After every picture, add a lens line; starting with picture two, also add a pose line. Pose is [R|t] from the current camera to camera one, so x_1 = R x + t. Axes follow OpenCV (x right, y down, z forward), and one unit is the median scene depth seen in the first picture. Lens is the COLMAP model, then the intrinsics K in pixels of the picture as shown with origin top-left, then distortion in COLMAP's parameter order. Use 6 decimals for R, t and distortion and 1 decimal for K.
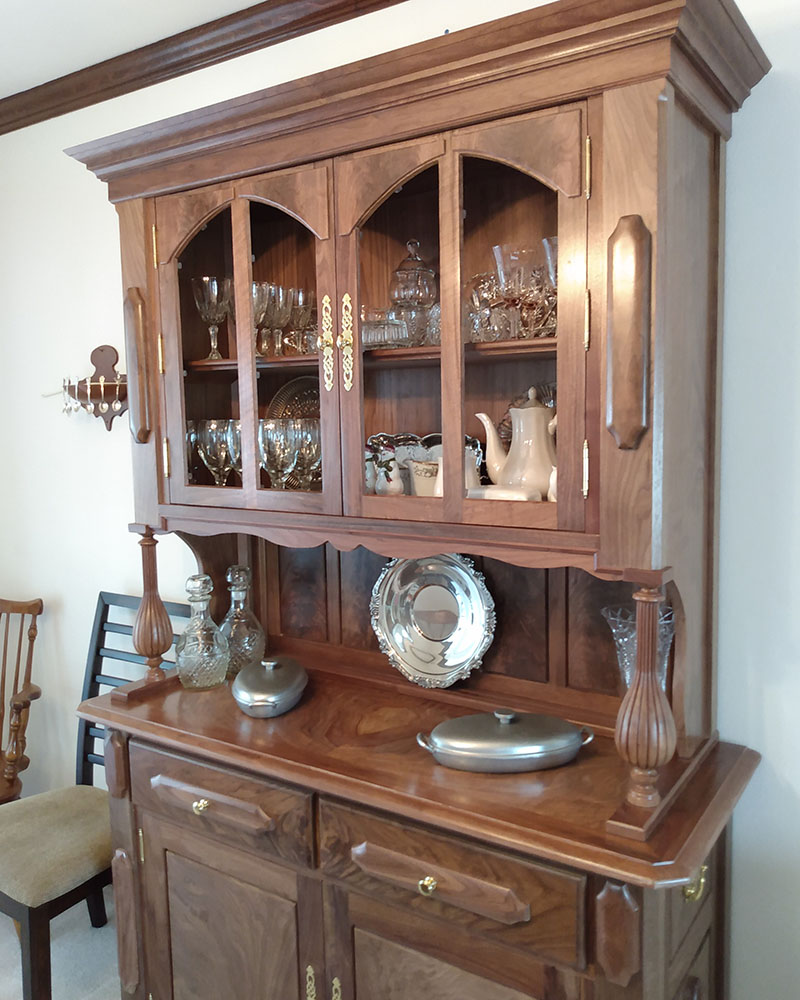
lens RADIAL K [[837.3, 0, 395.9], [0, 837.3, 495.9], [0, 0, 1]] dist [0.054909, -0.109696]
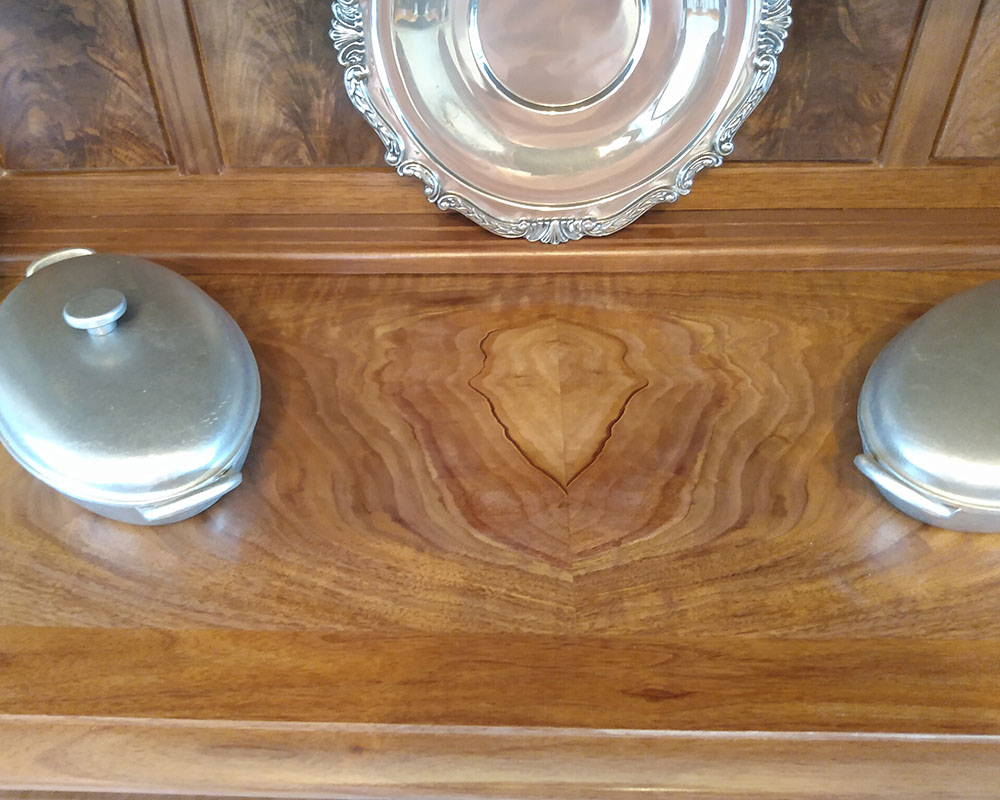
lens RADIAL K [[837.3, 0, 458.1], [0, 837.3, 389.6], [0, 0, 1]] dist [0.054909, -0.109696]
pose [[0.850603, -0.345391, 0.396459, -0.193057], [0.071260, 0.822765, 0.563896, 0.077991], [-0.520957, -0.451400, 0.724459, 0.820369]]
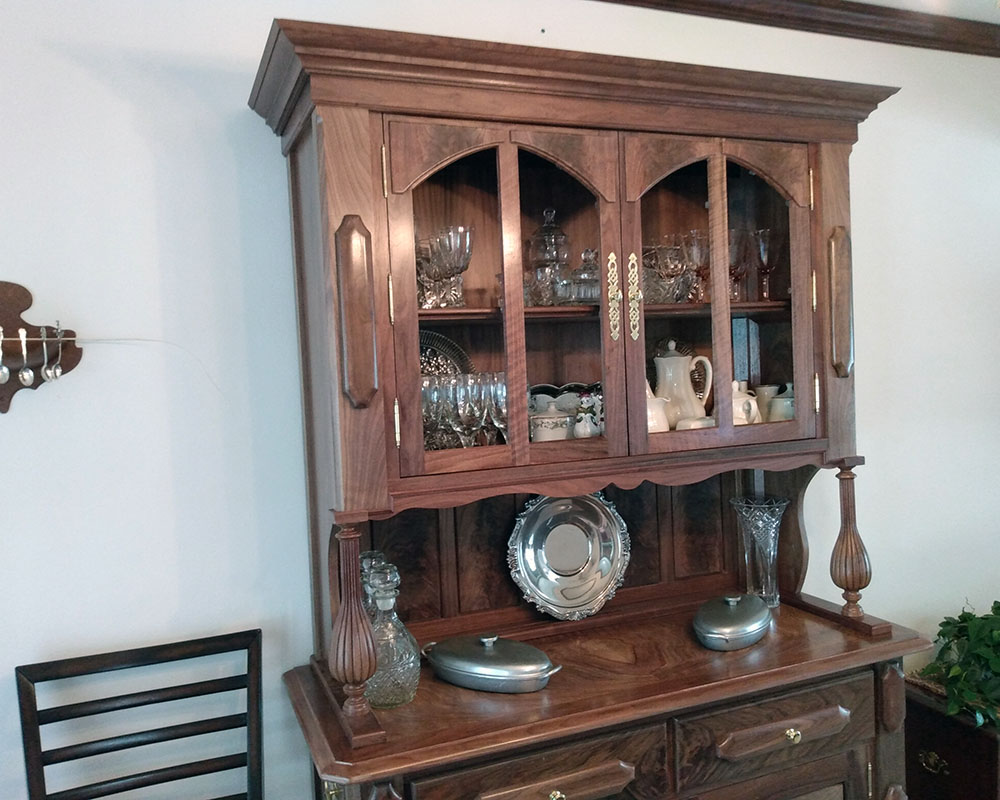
lens RADIAL K [[837.3, 0, 495.5], [0, 837.3, 402.8], [0, 0, 1]] dist [0.054909, -0.109696]
pose [[0.558660, -0.046360, 0.828100, -1.020052], [0.120923, 0.992321, -0.026025, -0.035691], [-0.820534, 0.114675, 0.559976, 0.516200]]
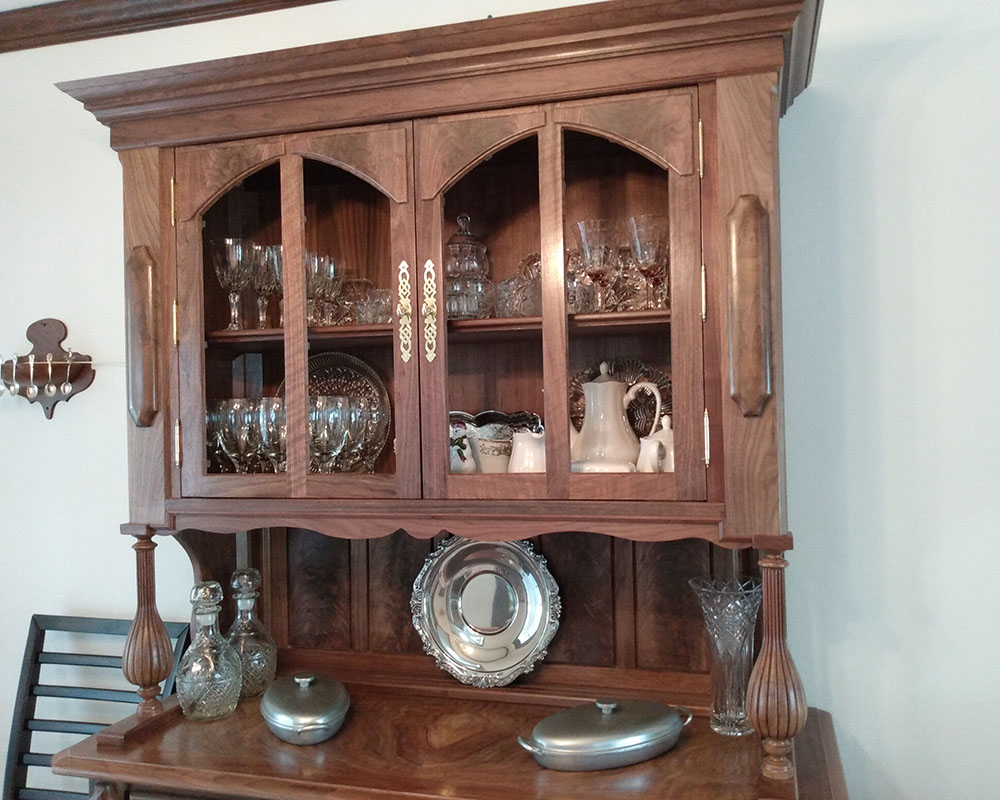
lens RADIAL K [[837.3, 0, 529.0], [0, 837.3, 401.5], [0, 0, 1]] dist [0.054909, -0.109696]
pose [[0.948632, -0.002755, 0.316371, -0.234465], [0.038038, 0.993702, -0.105401, 0.018246], [-0.314088, 0.112021, 0.942762, 0.092052]]
